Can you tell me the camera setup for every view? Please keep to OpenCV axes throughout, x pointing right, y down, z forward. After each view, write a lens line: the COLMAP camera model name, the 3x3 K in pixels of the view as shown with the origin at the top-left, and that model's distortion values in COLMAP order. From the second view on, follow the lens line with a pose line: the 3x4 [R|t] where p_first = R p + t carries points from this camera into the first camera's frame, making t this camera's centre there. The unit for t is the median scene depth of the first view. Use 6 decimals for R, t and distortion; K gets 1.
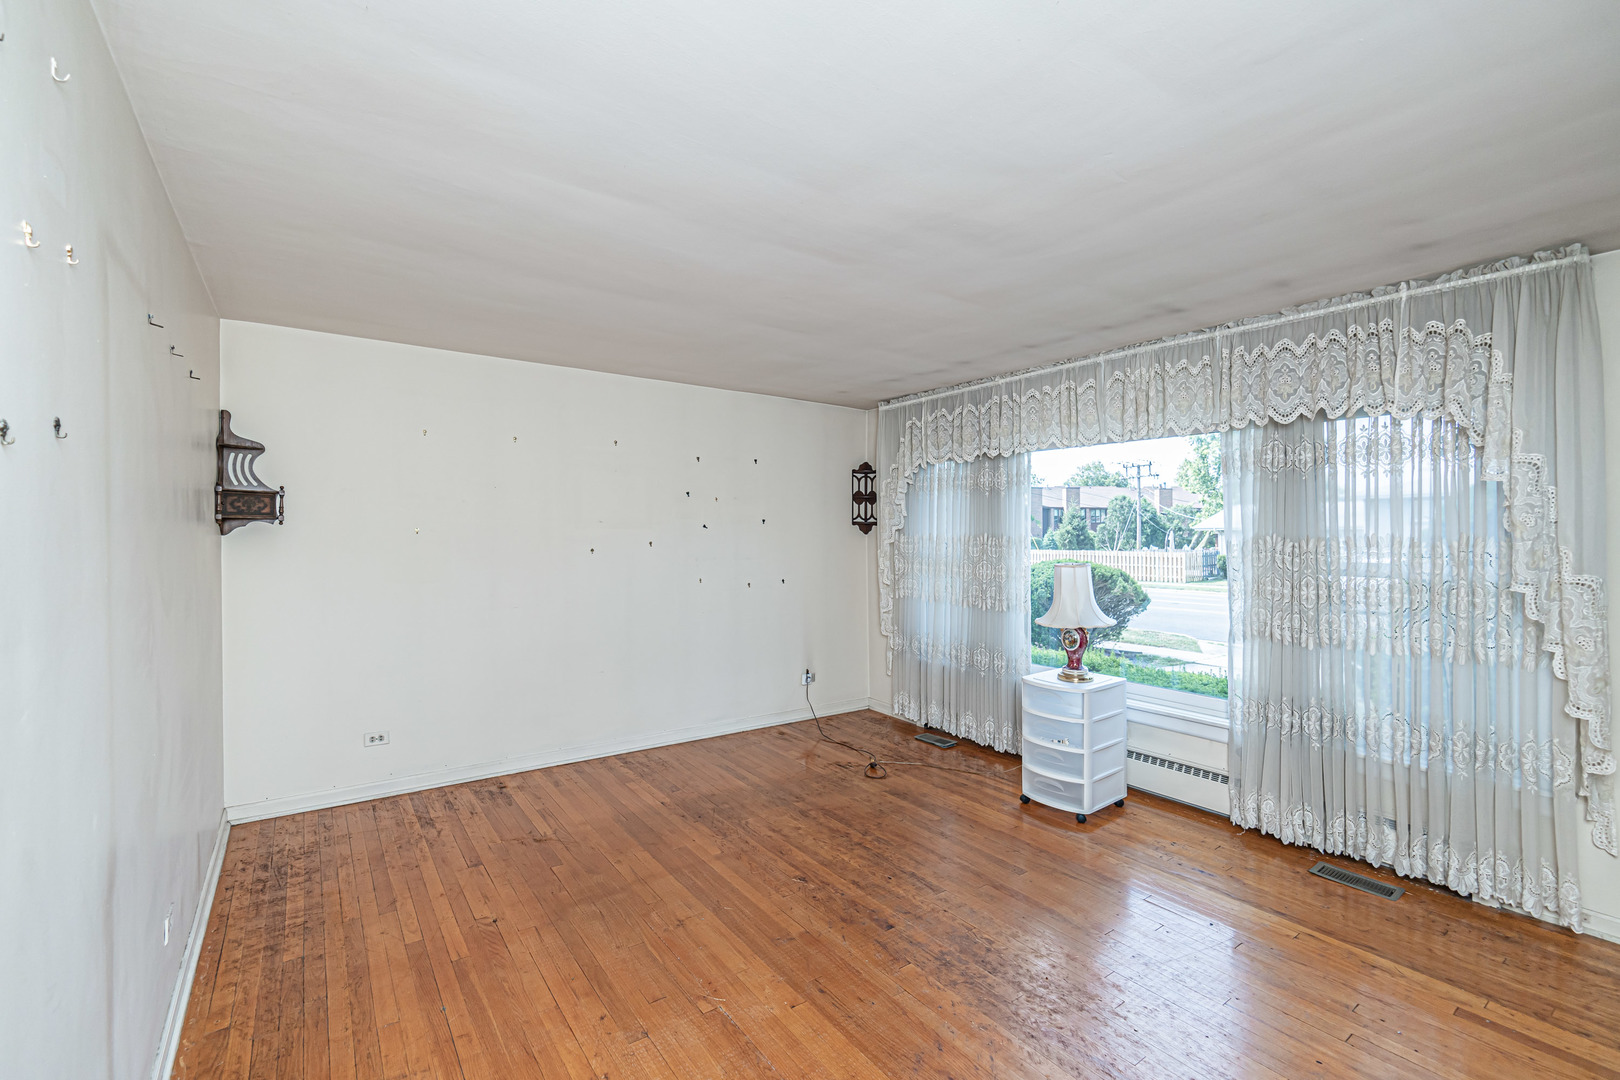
lens RADIAL K [[706.1, 0, 803.4], [0, 706.1, 532.5], [0, 0, 1]] dist [0.005348, -0.001118]
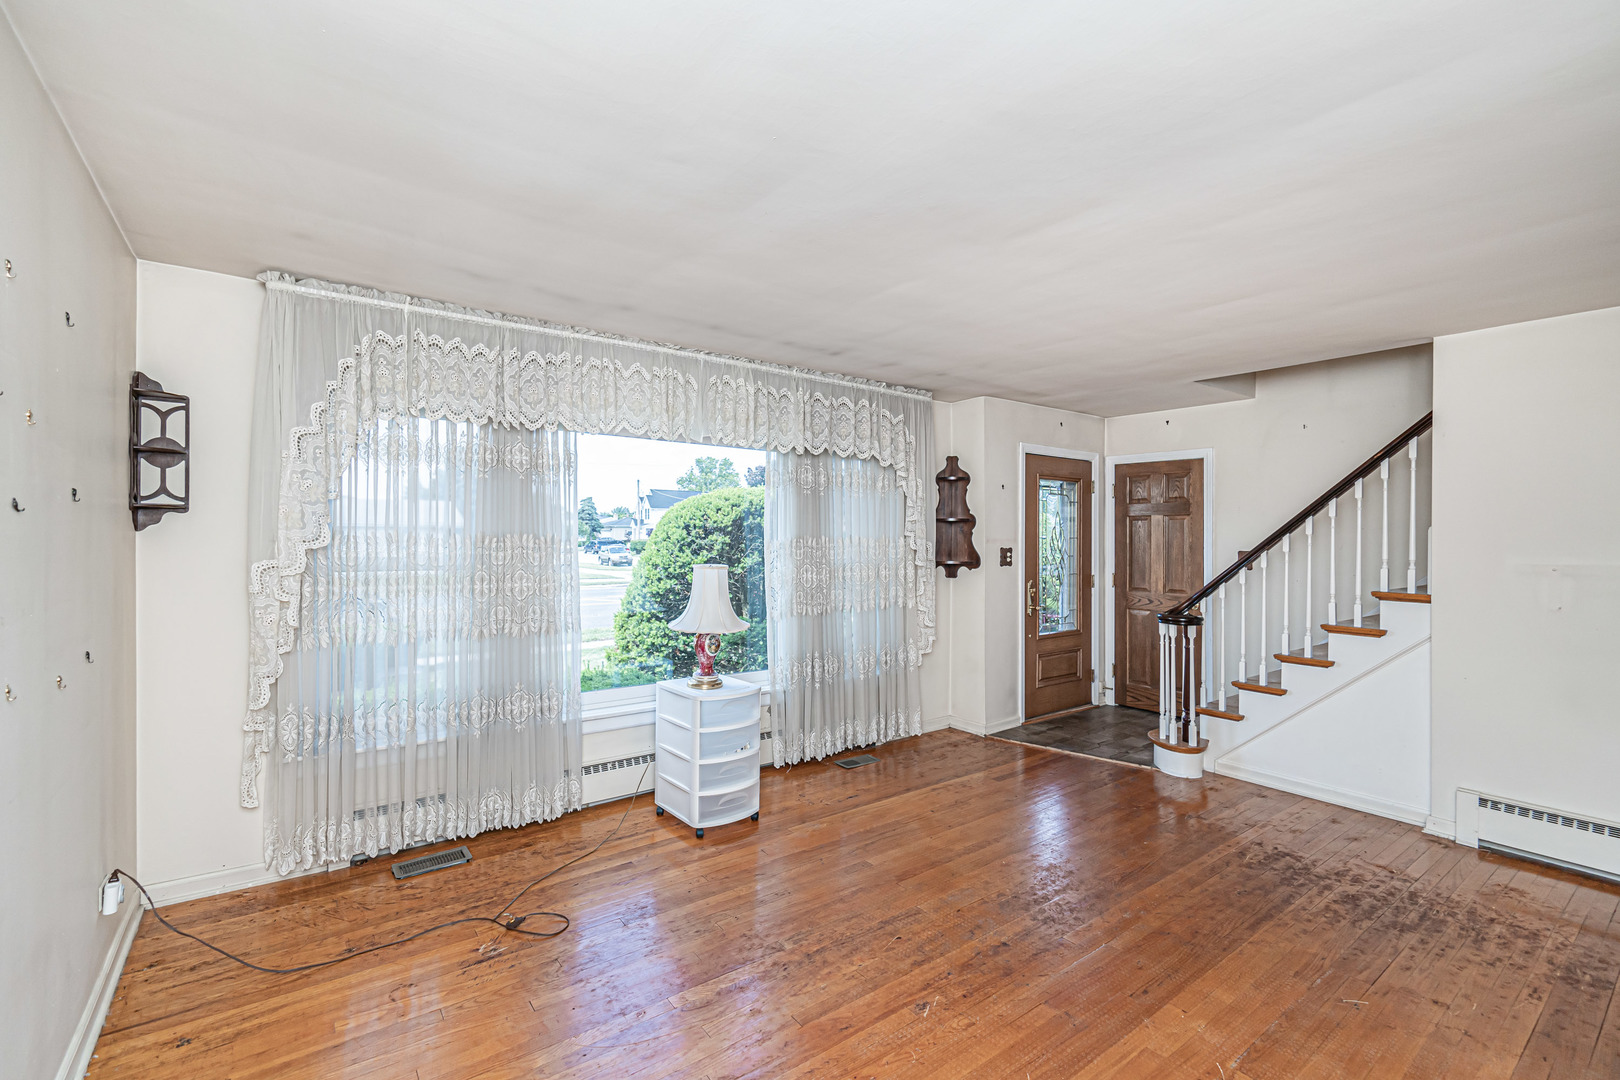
lens RADIAL K [[706.1, 0, 795.3], [0, 706.1, 530.1], [0, 0, 1]] dist [0.005348, -0.001118]
pose [[-0.017621, 0.002203, 0.999842, -0.617331], [-0.012198, 0.999923, -0.002418, -0.003275], [-0.999770, -0.012238, -0.017593, 0.961395]]
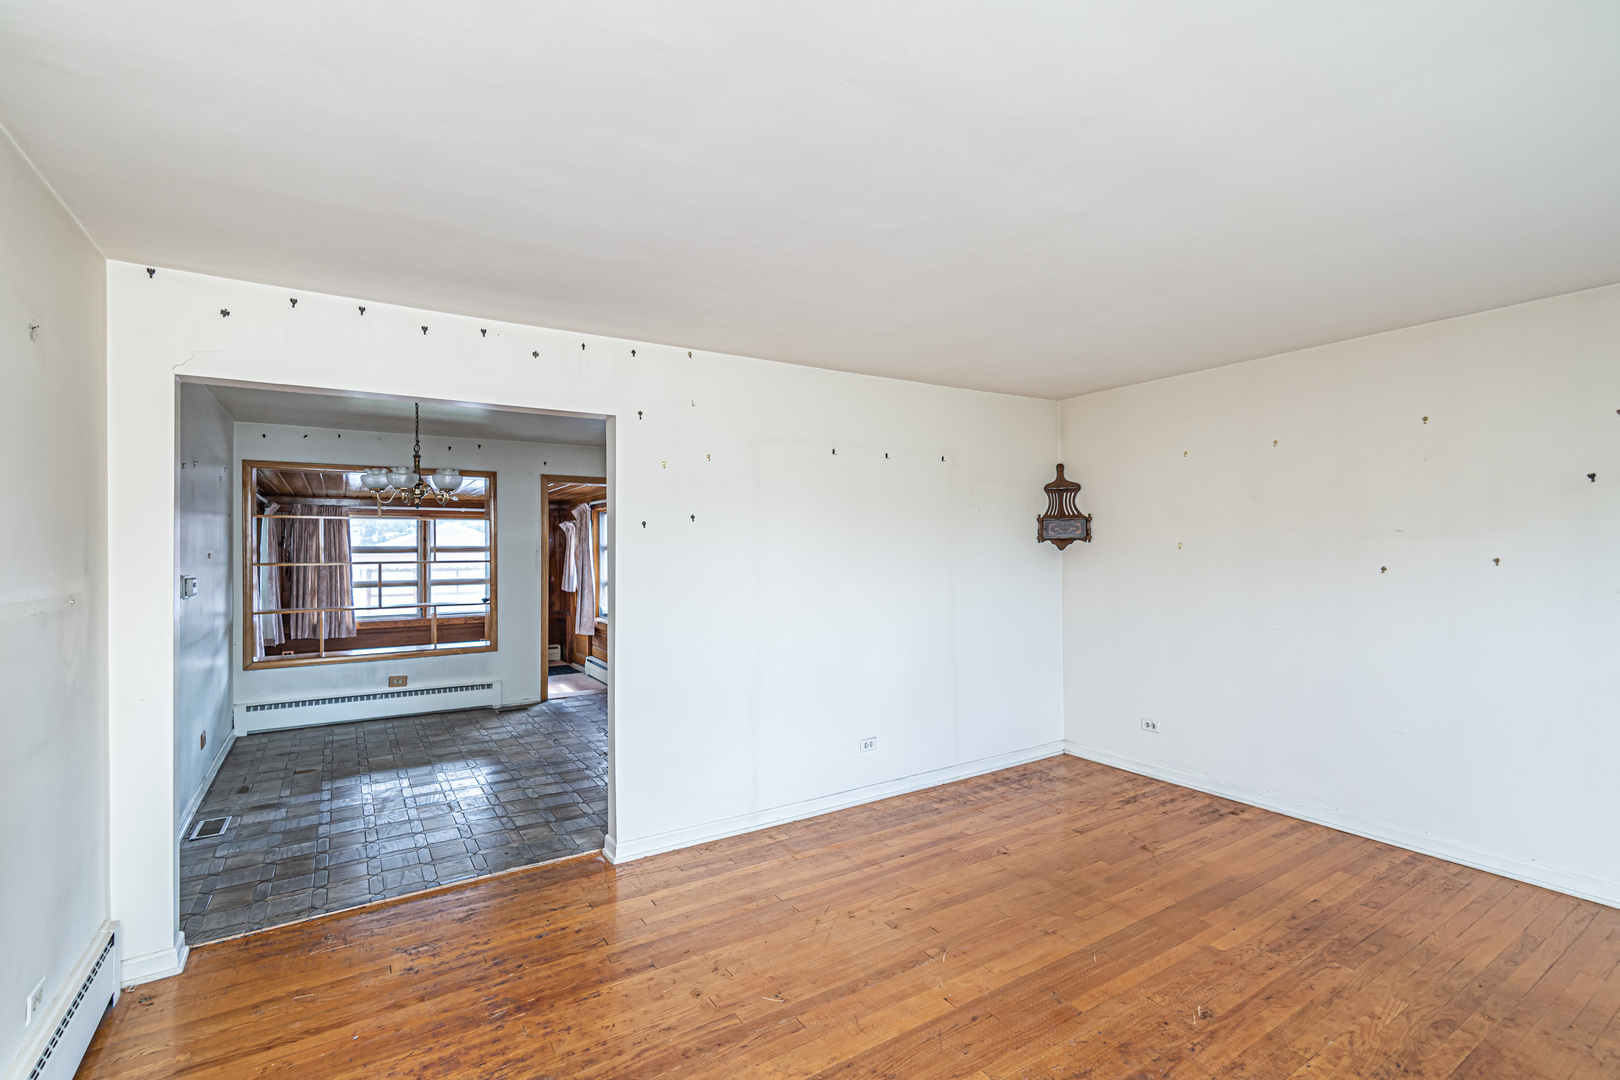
lens RADIAL K [[706.1, 0, 768.2], [0, 706.1, 538.4], [0, 0, 1]] dist [0.005348, -0.001118]
pose [[-0.078221, -0.018437, -0.996766, 0.654672], [0.010872, 0.999754, -0.019346, 0.000240], [0.996877, -0.012350, -0.078001, 0.504958]]
